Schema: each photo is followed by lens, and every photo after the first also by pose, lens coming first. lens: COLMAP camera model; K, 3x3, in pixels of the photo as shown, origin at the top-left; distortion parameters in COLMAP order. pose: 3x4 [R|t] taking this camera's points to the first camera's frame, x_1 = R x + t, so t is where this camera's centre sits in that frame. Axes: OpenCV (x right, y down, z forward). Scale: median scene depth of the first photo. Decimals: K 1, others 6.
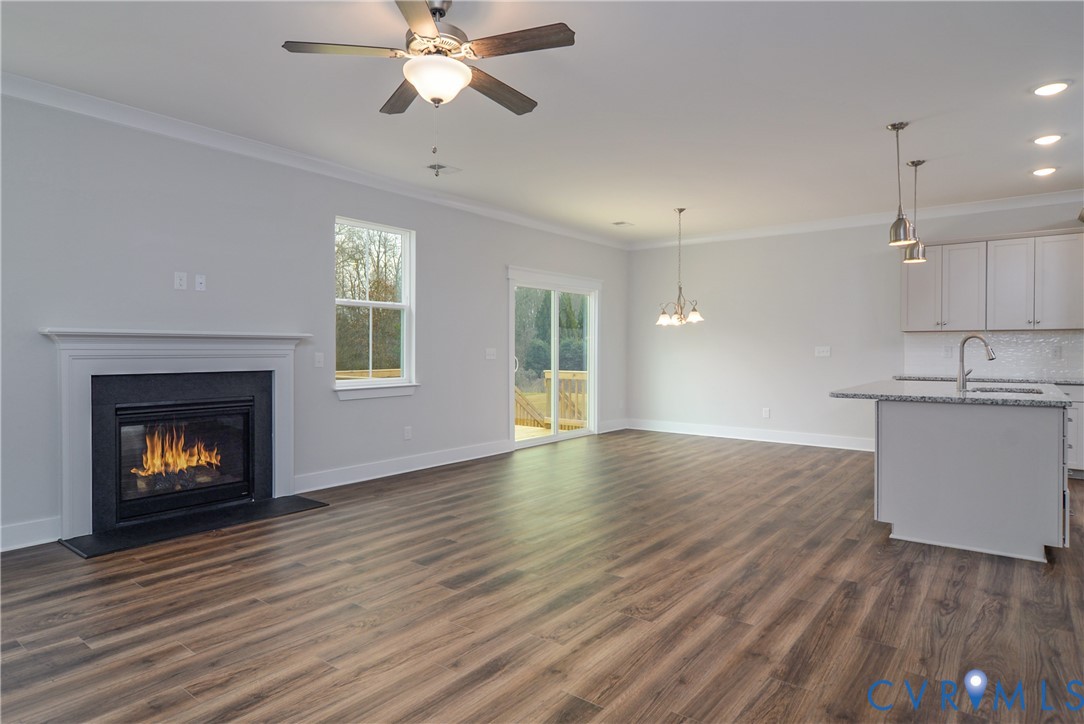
lens RADIAL K [[650.4, 0, 541.8], [0, 650.4, 356.7], [0, 0, 1]] dist [0.046398, 0.000393]
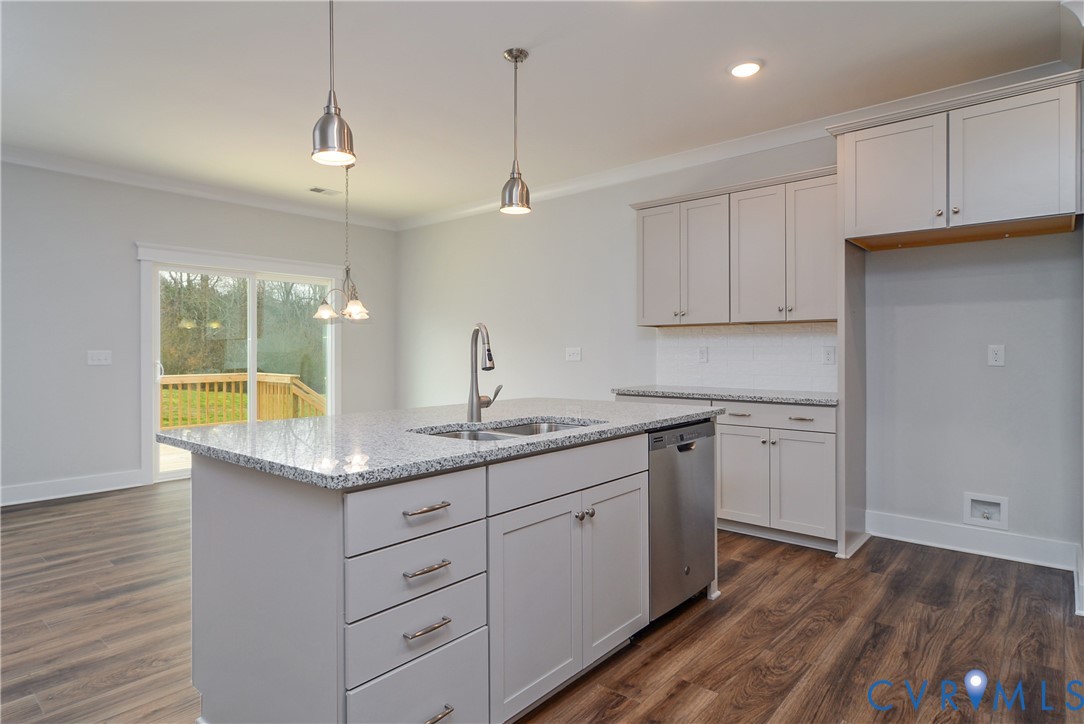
lens RADIAL K [[601.5, 0, 540.3], [0, 601.5, 360.7], [0, 0, 1]] dist [0.001008, 0.002278]
pose [[0.997103, -0.002236, -0.076034, 0.480250], [0.002621, 0.999984, 0.004961, -0.003995], [0.076022, -0.005146, 0.997093, 0.331300]]
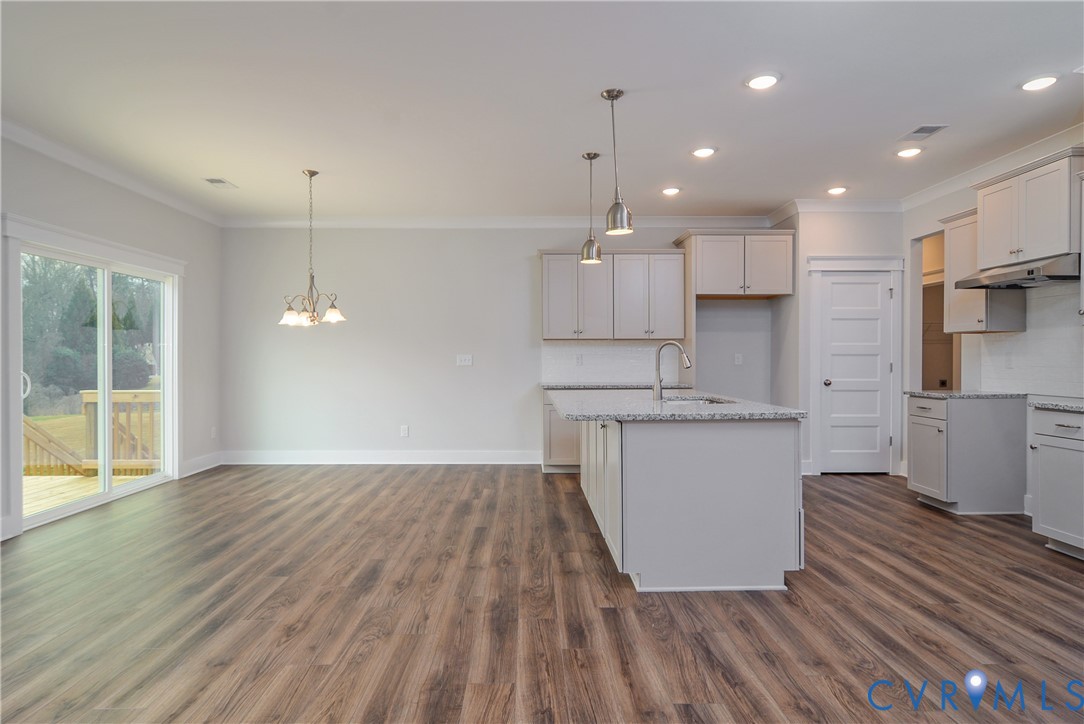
lens RADIAL K [[601.5, 0, 540.3], [0, 601.5, 360.7], [0, 0, 1]] dist [0.001008, 0.002278]
pose [[0.787163, -0.007126, 0.616703, -0.008873], [0.011377, 0.999931, -0.002966, -0.003585], [-0.616640, 0.009351, 0.787190, 0.292871]]
